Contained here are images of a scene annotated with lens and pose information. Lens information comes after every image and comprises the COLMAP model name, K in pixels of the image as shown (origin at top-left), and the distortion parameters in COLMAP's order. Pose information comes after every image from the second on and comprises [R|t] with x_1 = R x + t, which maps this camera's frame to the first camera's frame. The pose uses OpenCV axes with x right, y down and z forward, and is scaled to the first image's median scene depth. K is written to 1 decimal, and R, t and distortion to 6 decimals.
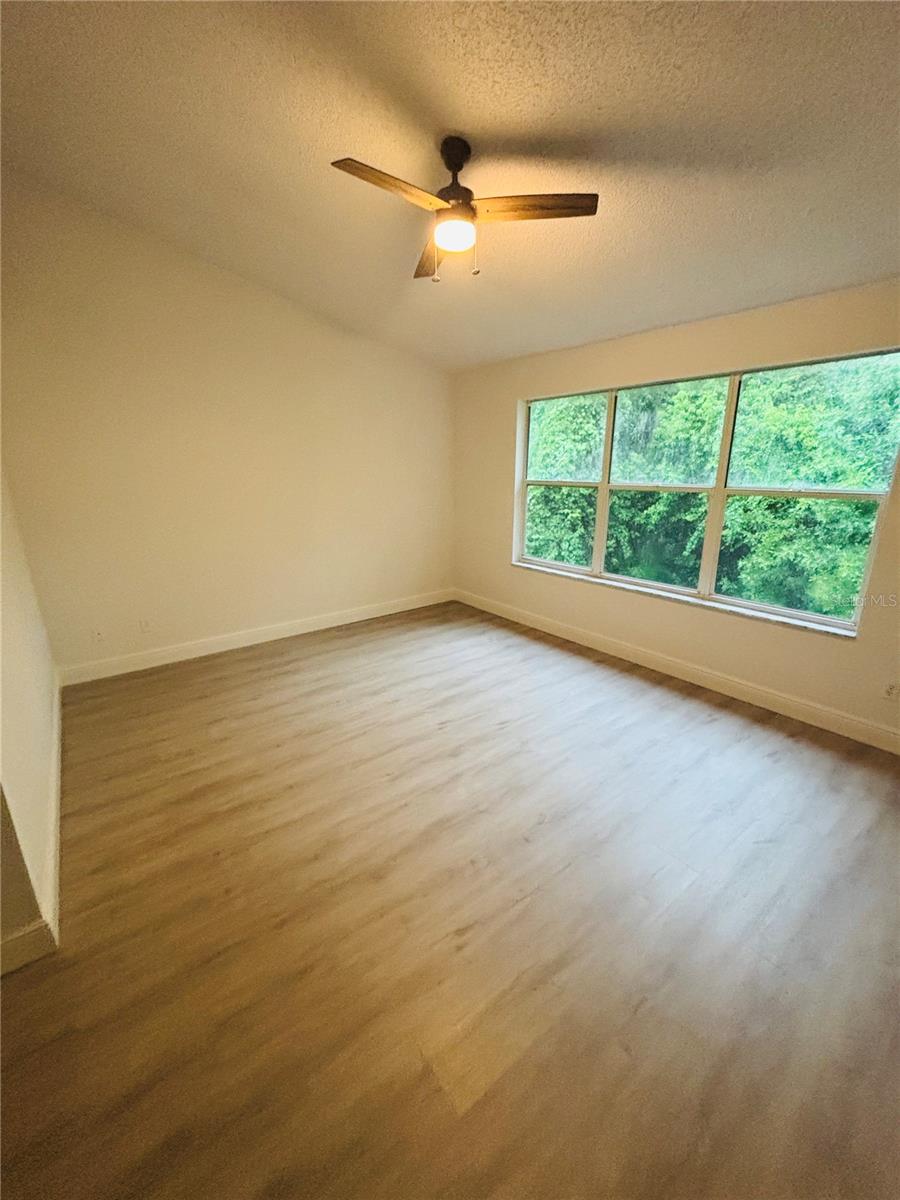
lens RADIAL K [[482.1, 0, 450.0], [0, 482.1, 600.0], [0, 0, 1]] dist [0.010788, -0.000592]
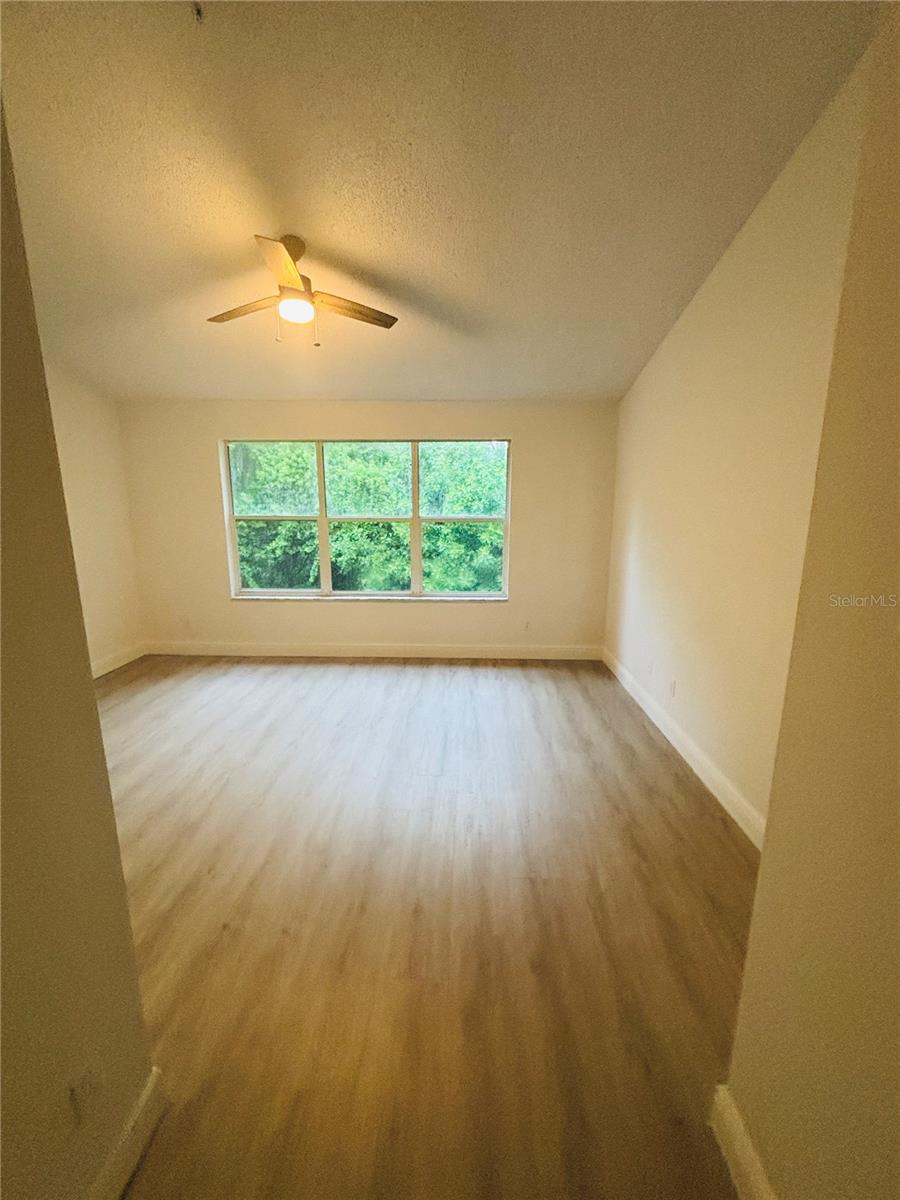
lens RADIAL K [[482.1, 0, 450.0], [0, 482.1, 600.0], [0, 0, 1]] dist [0.010788, -0.000592]
pose [[0.642042, -0.146855, 0.752473, -0.472313], [0.209016, 0.977832, 0.012495, 0.011327], [-0.737628, 0.149256, 0.658504, 0.020890]]
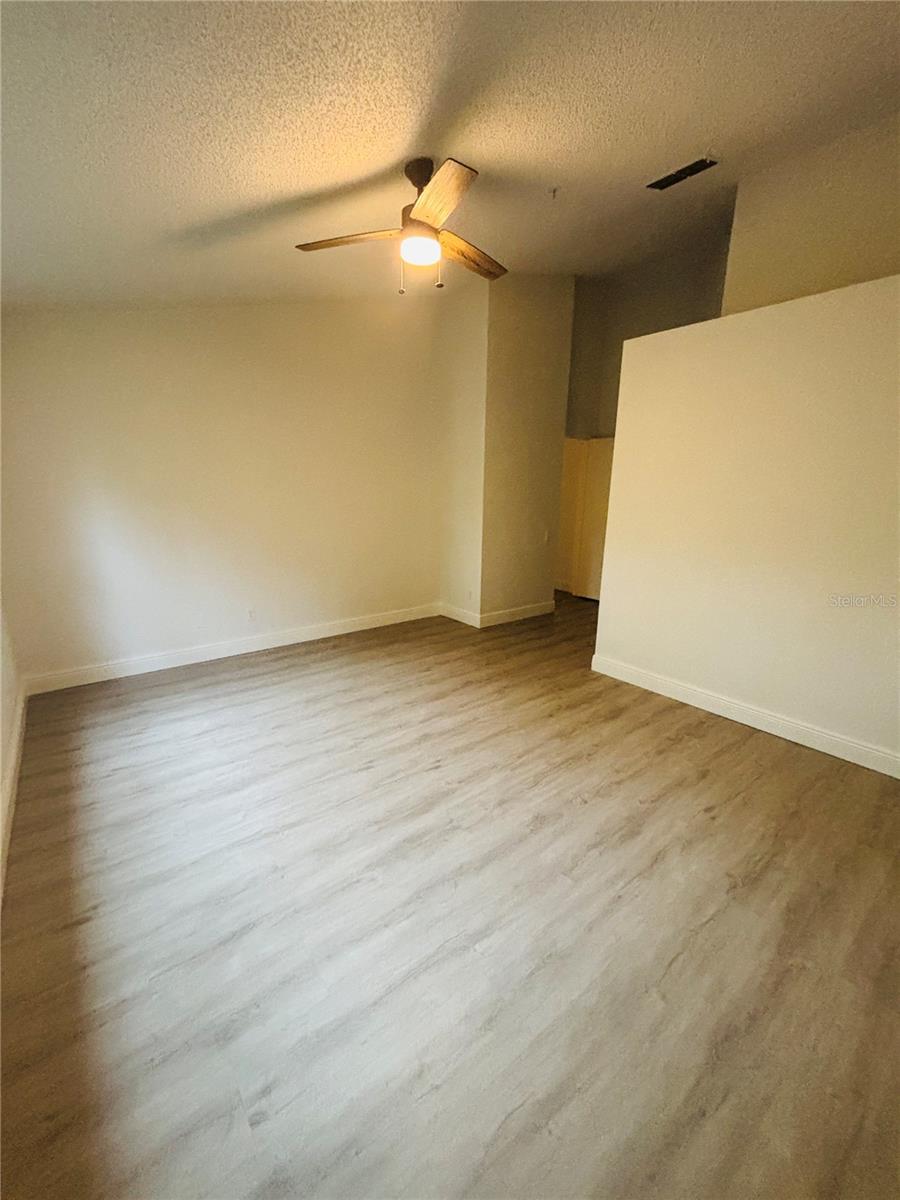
lens RADIAL K [[478.6, 0, 429.5], [0, 478.6, 599.6], [0, 0, 1]] dist [0.000787, -0.000080]
pose [[-0.999822, -0.005743, 0.017954, -0.015563], [0.003990, 0.866409, 0.499319, -0.387428], [-0.018423, 0.499302, -0.866232, 1.415355]]
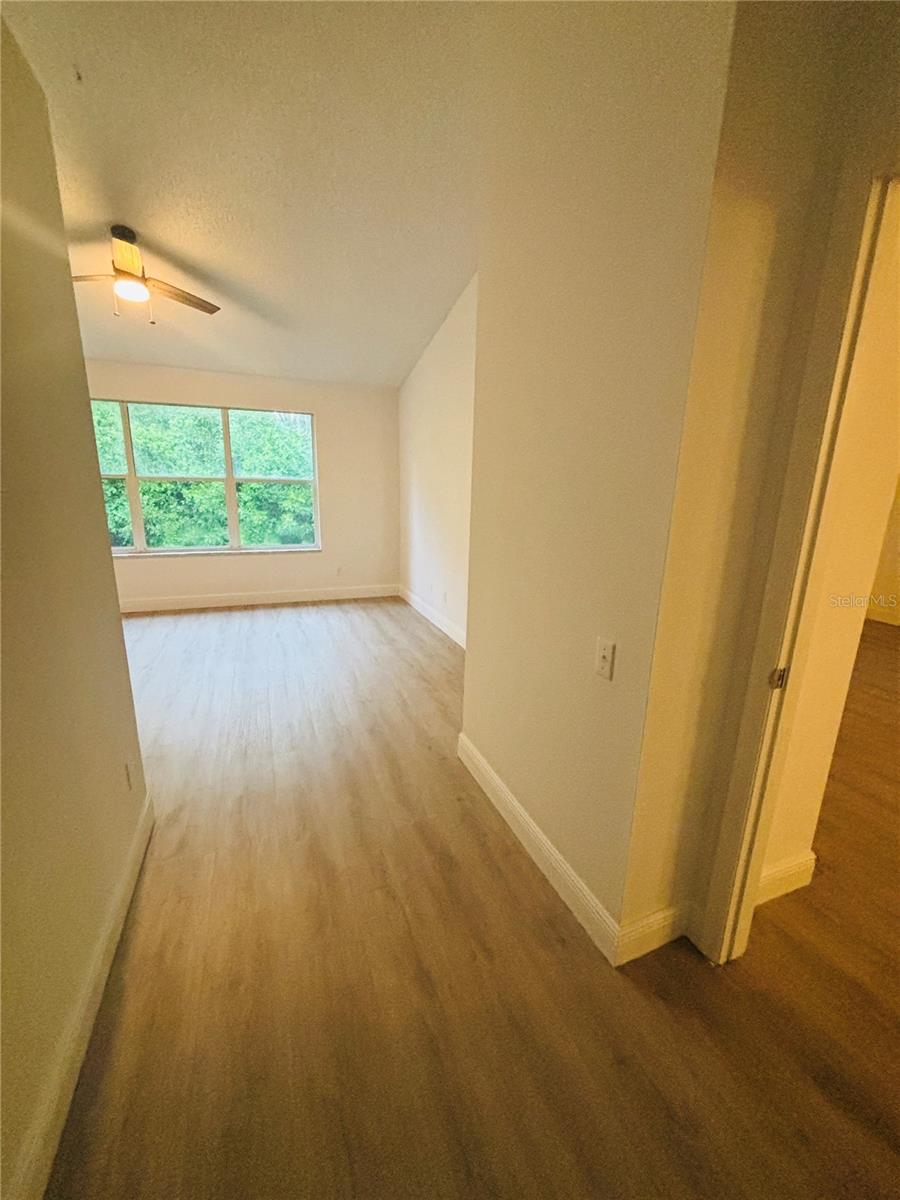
lens RADIAL K [[482.1, 0, 450.0], [0, 482.1, 600.0], [0, 0, 1]] dist [0.010788, -0.000592]
pose [[0.277737, -0.217976, 0.935600, -0.792449], [0.243048, 0.958176, 0.151086, 0.085879], [-0.929403, 0.185434, 0.319100, -0.102014]]
